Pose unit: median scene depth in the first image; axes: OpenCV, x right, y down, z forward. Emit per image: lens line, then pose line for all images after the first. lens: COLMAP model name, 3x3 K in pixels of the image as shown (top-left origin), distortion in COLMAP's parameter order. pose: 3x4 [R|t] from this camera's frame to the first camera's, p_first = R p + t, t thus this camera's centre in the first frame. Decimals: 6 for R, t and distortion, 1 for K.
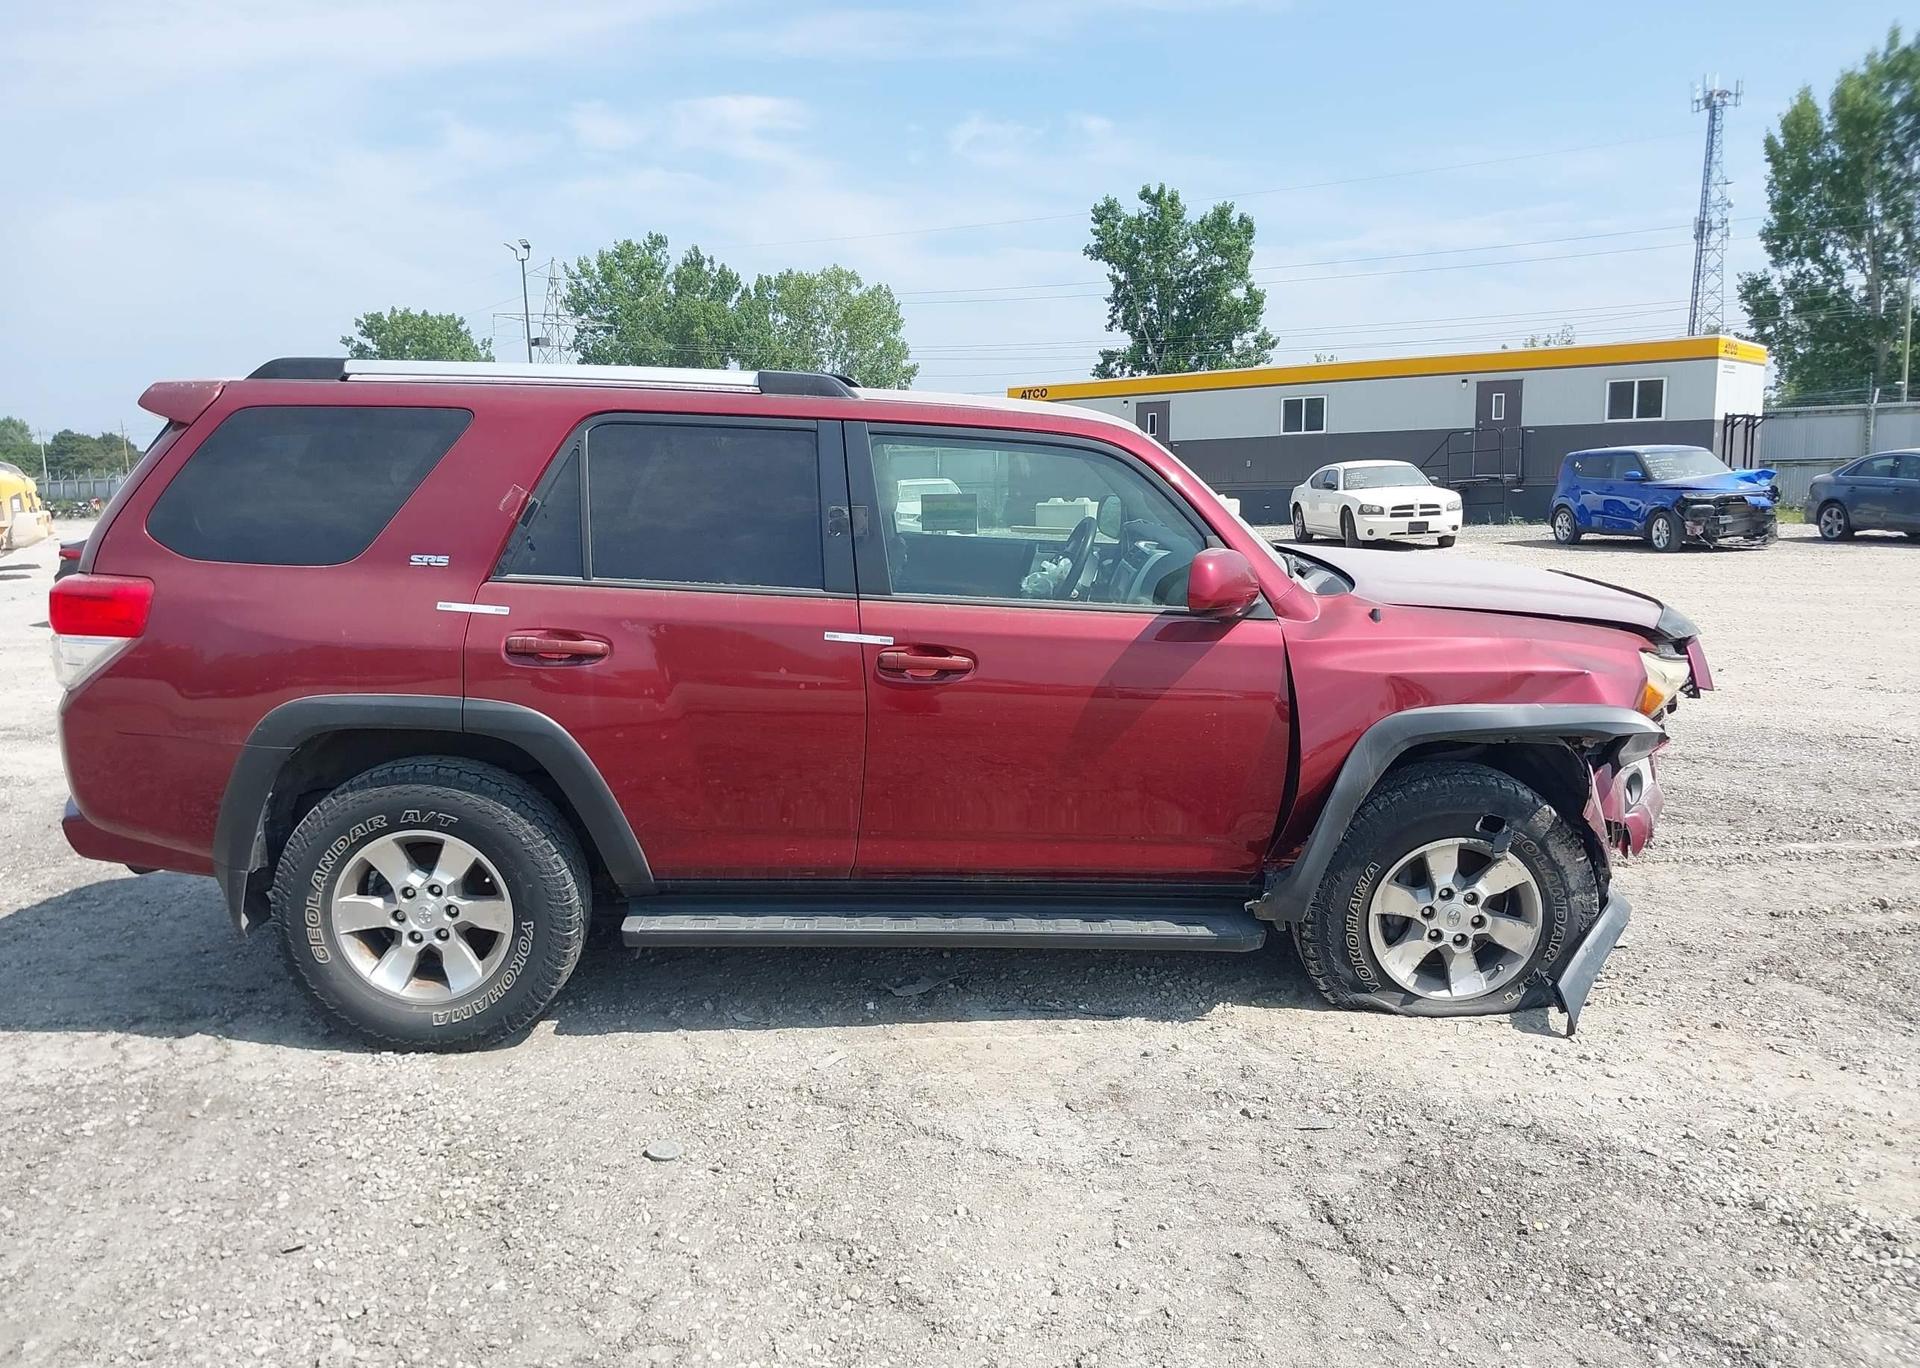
lens RADIAL K [[1520.5, 0, 990.6], [0, 1520.5, 682.9], [0, 0, 1]] dist [-0.000670, 0.005537]
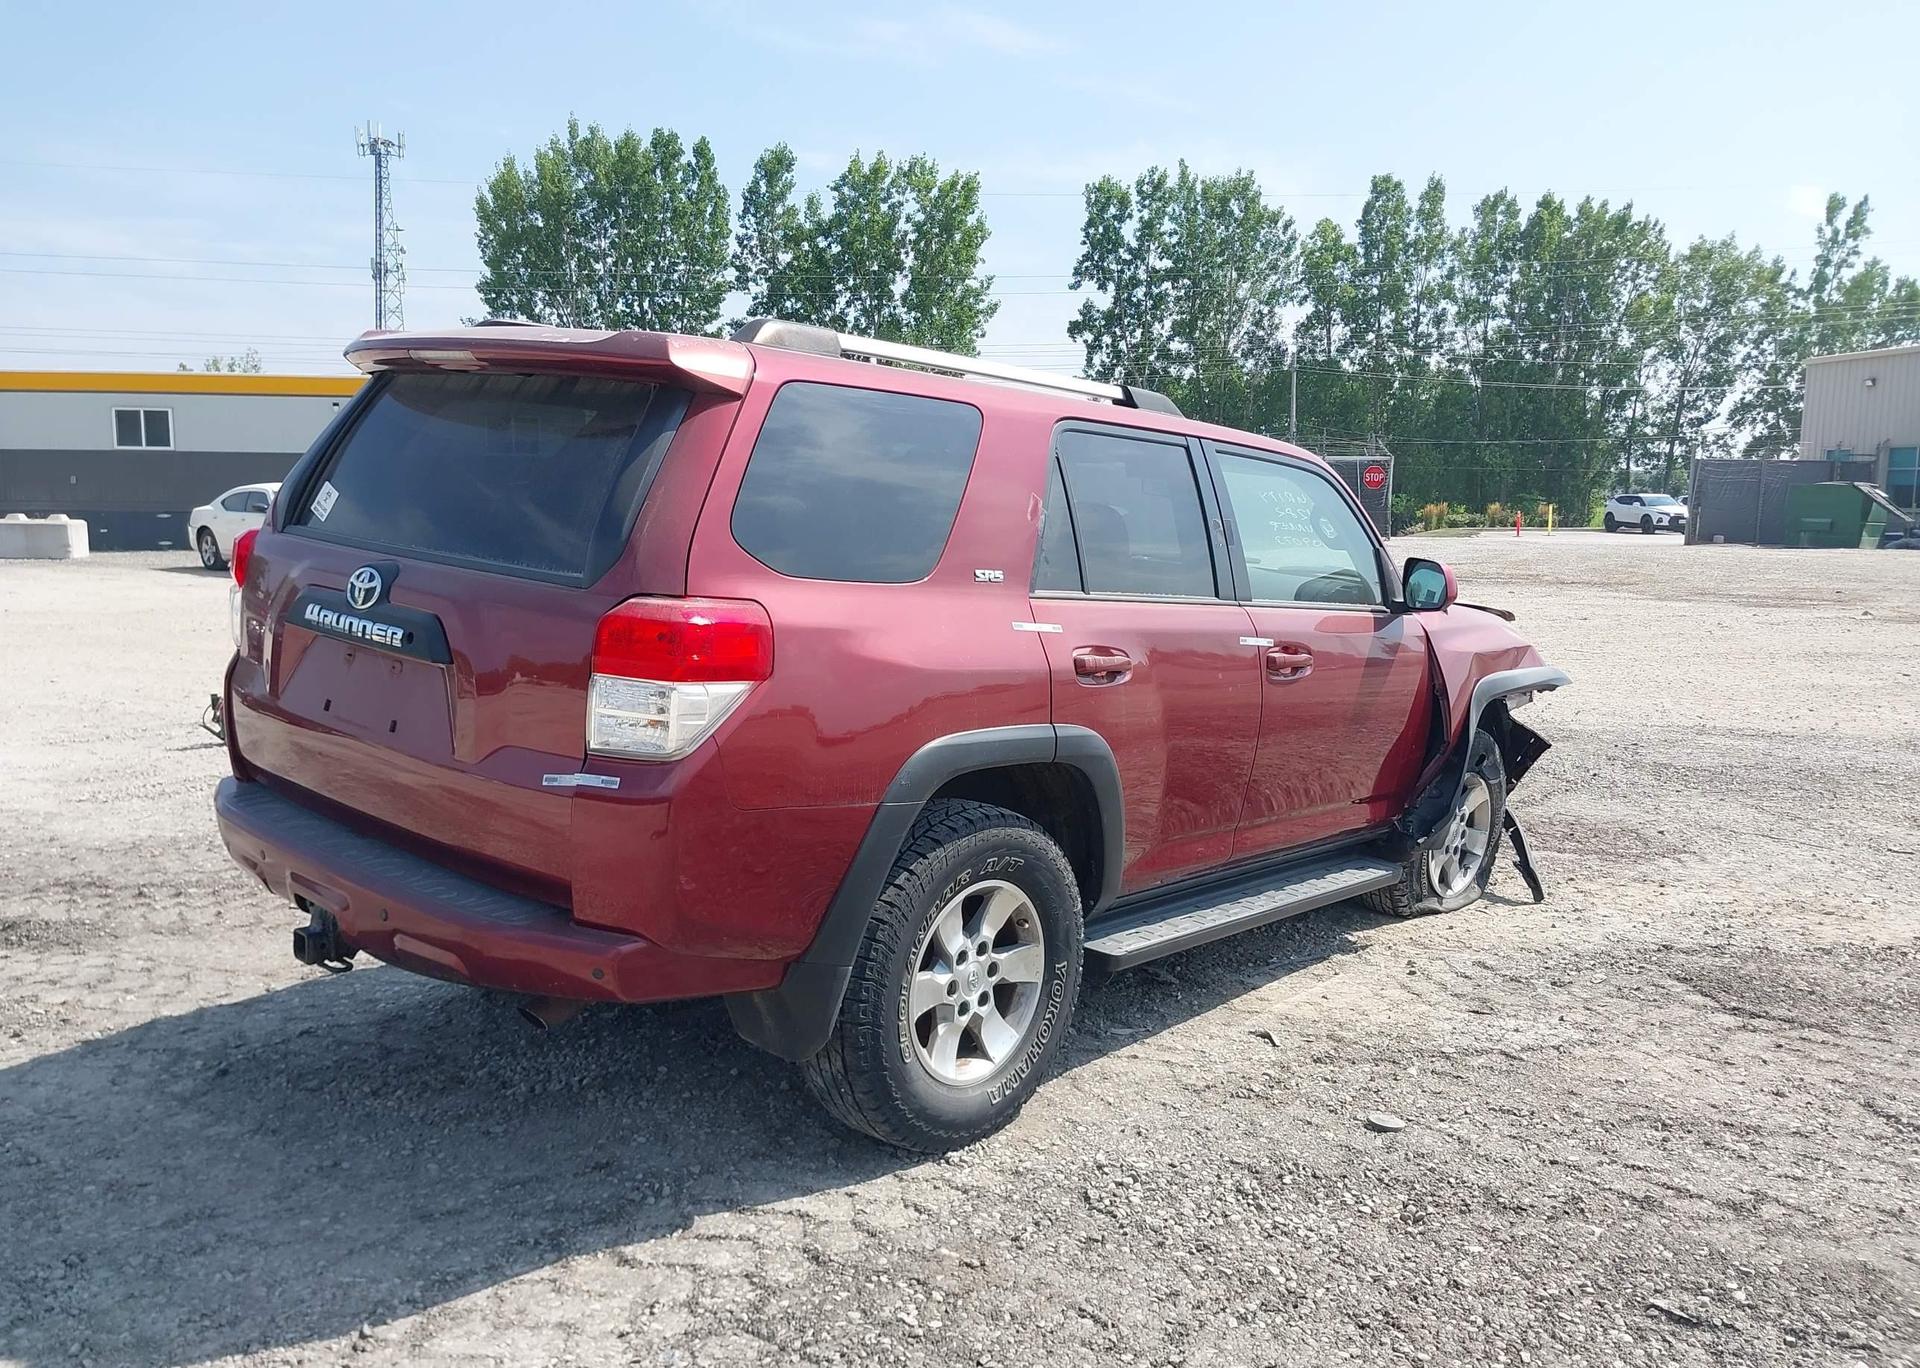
lens RADIAL K [[1518.3, 0, 977.1], [0, 1518.3, 663.1], [0, 0, 1]] dist [0.017821, -0.027934]
pose [[0.689821, -0.051828, 0.722123, -0.948657], [0.075717, 0.997129, -0.000765, -0.027112], [-0.720010, 0.055205, 0.691764, 0.368671]]
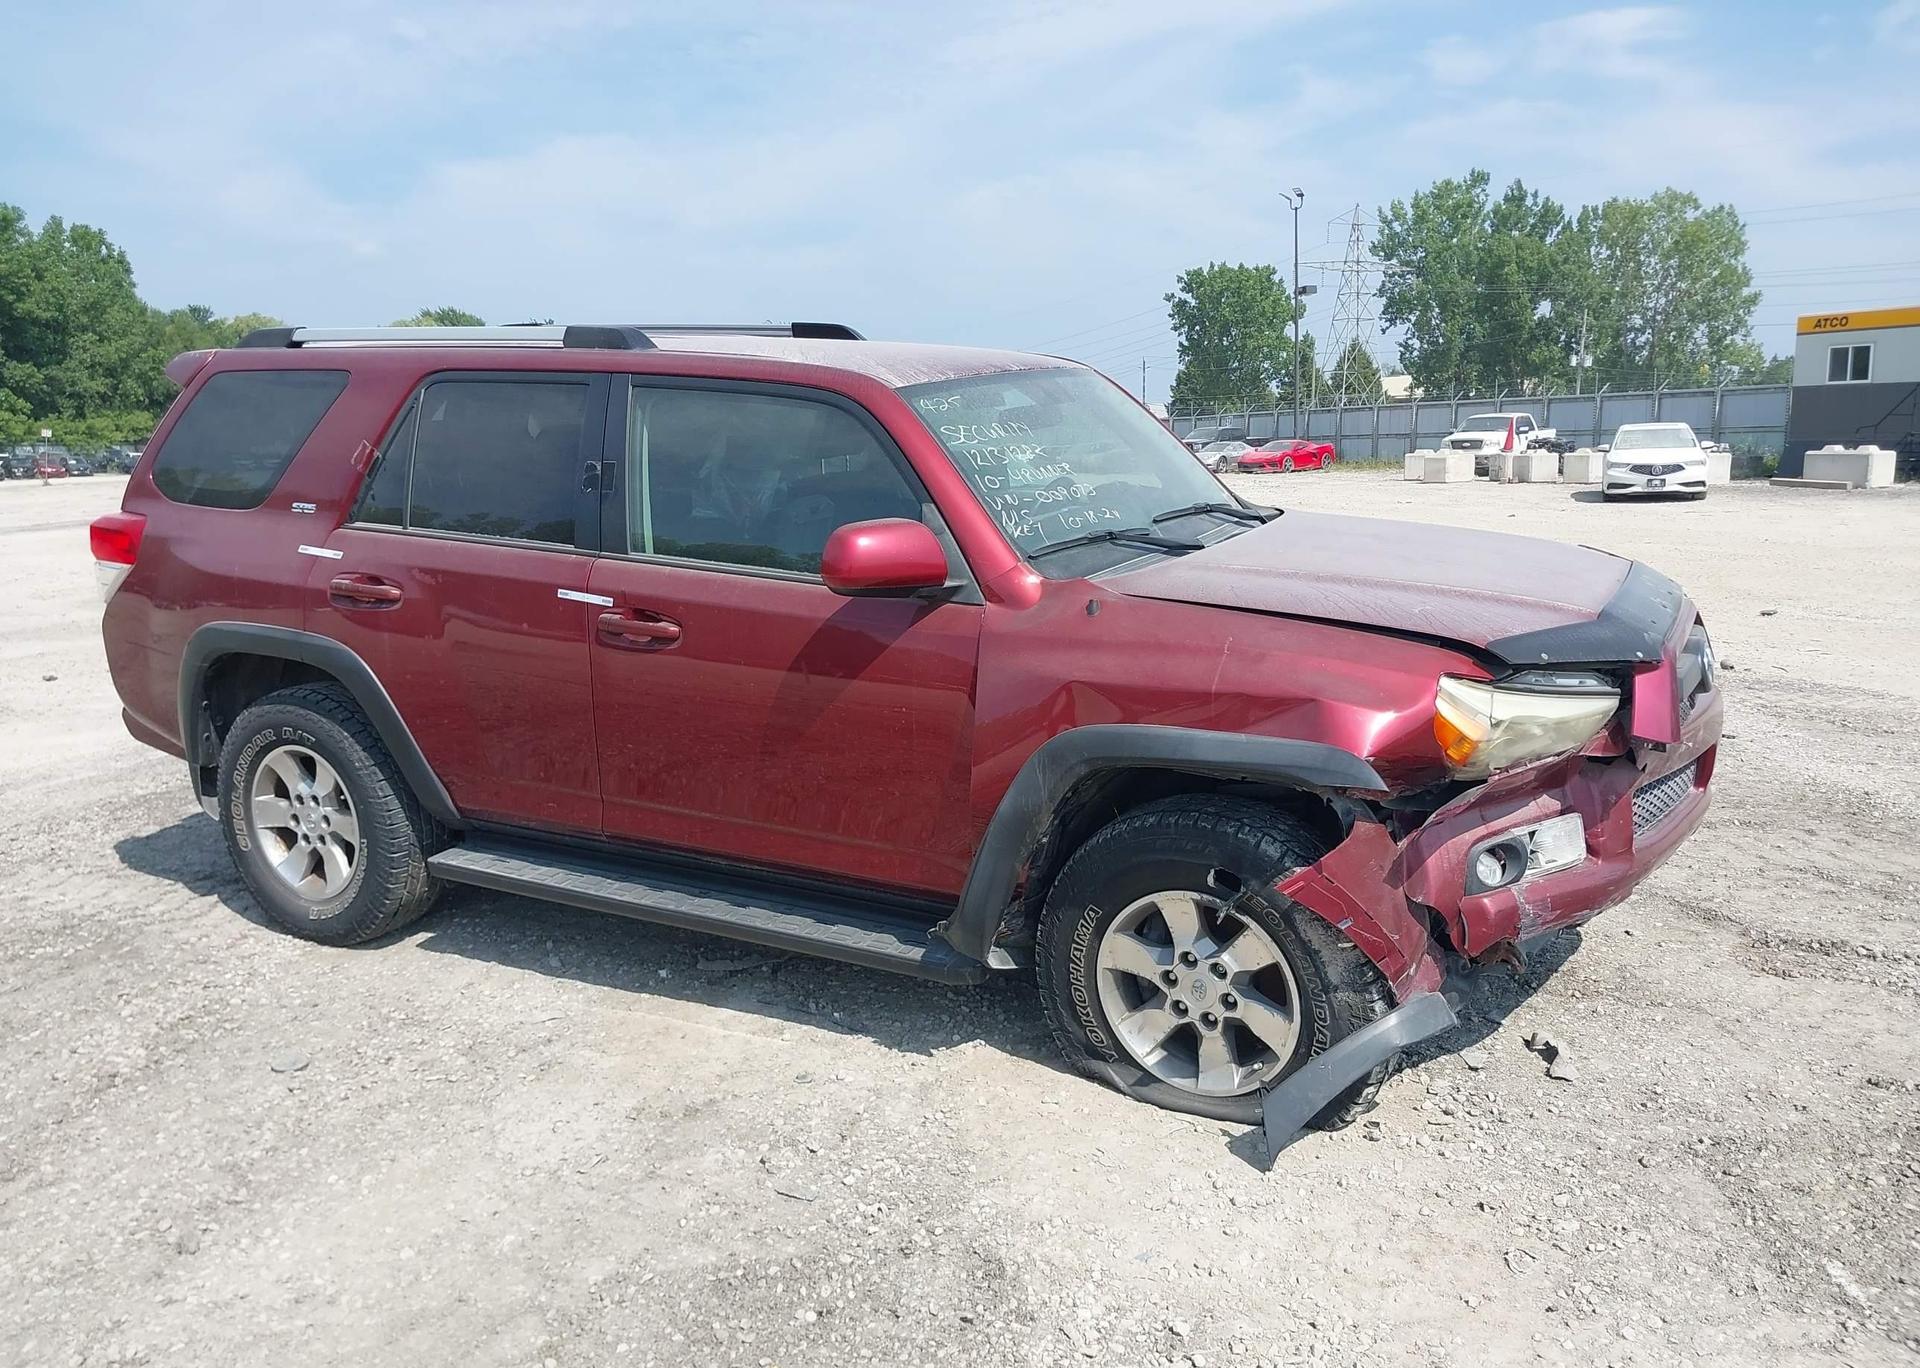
lens RADIAL K [[1518.3, 0, 981.0], [0, 1518.3, 682.2], [0, 0, 1]] dist [0.017821, -0.027934]
pose [[0.862895, 0.082555, -0.498595, 0.590667], [-0.065869, 0.996524, 0.051003, -0.039358], [0.501072, -0.011168, 0.865333, 0.258575]]
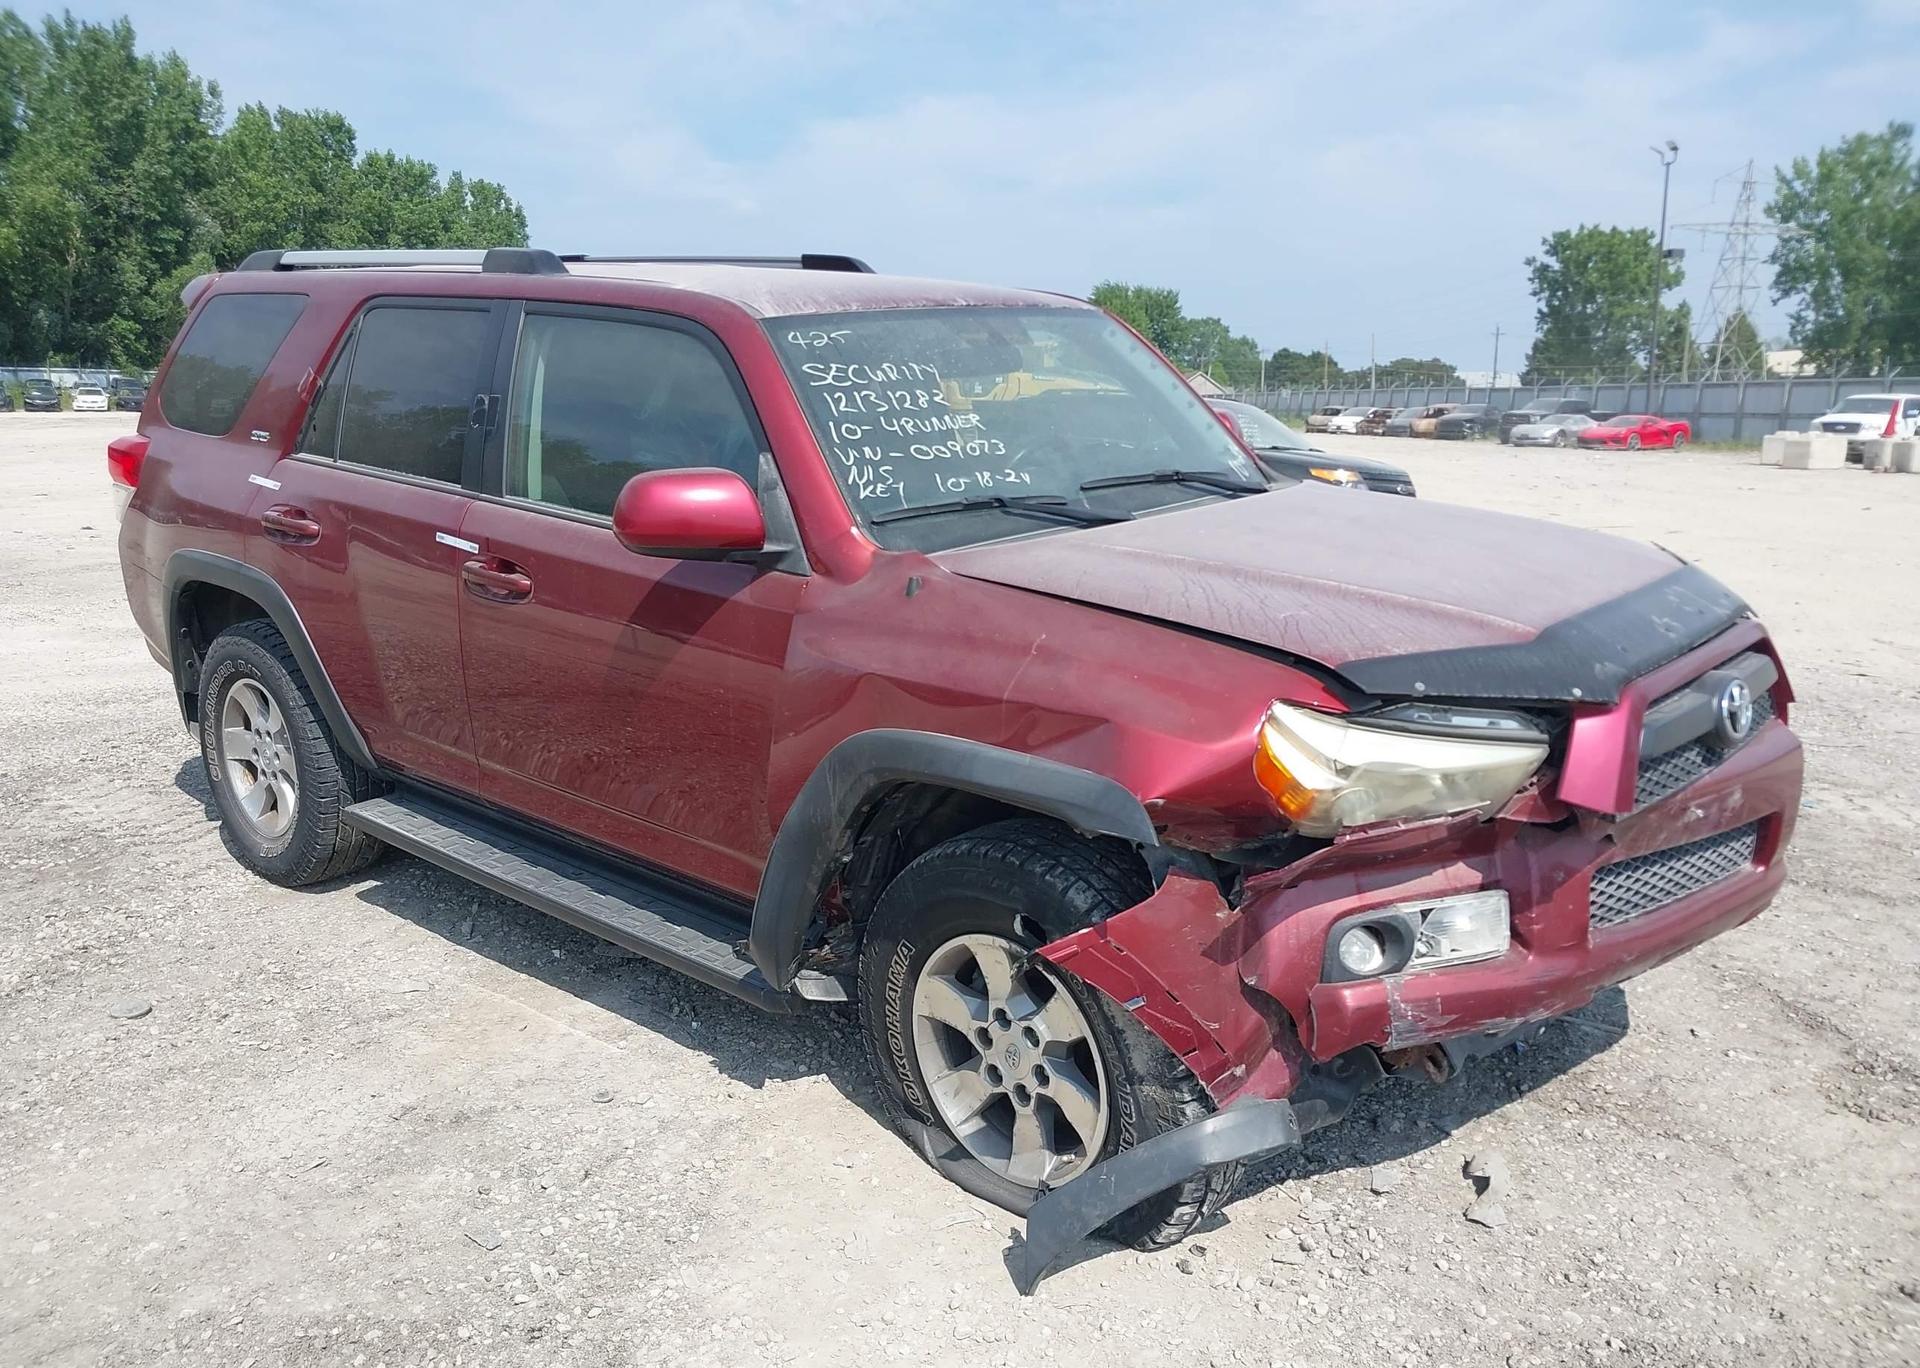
lens RADIAL K [[1518.3, 0, 978.0], [0, 1518.3, 678.0], [0, 0, 1]] dist [0.017821, -0.027934]
pose [[0.731104, 0.151353, -0.665266, 0.707673], [-0.120042, 0.988408, 0.092948, -0.066758], [0.671622, 0.011905, 0.740798, 0.503336]]
